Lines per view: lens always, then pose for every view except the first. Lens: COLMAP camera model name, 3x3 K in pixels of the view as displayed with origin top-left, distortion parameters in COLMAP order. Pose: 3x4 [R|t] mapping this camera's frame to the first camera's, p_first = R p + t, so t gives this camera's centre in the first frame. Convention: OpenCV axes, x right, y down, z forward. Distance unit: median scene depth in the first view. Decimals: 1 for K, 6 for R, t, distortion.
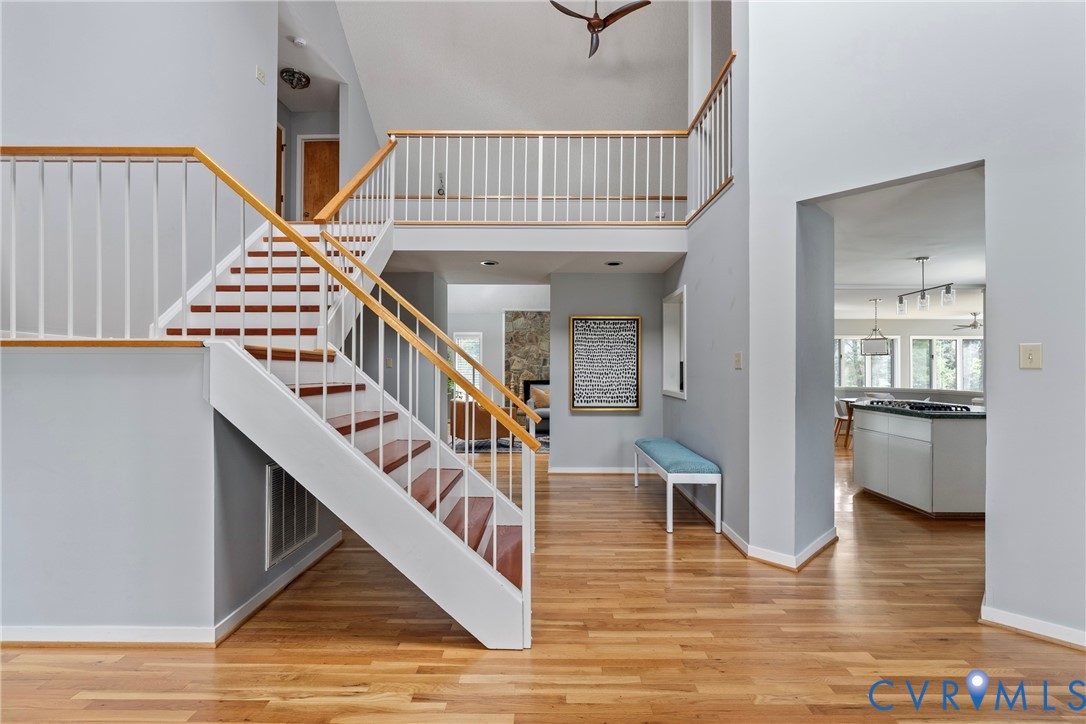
lens RADIAL K [[487.4, 0, 543.3], [0, 487.4, 364.4], [0, 0, 1]] dist [-0.001620, 0.000864]
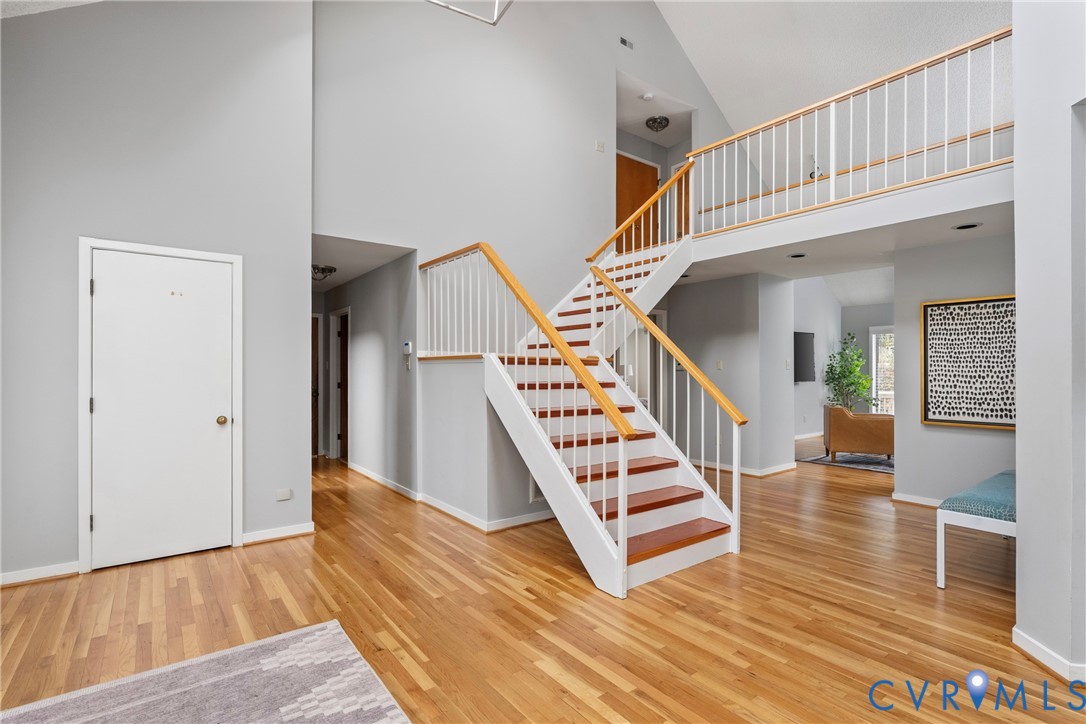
lens RADIAL K [[515.8, 0, 546.1], [0, 515.8, 370.0], [0, 0, 1]] dist [-0.004632, 0.001027]
pose [[0.613533, -0.002435, -0.789665, 0.657623], [0.008953, 0.999952, 0.003873, 0.000188], [0.789618, -0.009447, 0.613526, 0.046036]]
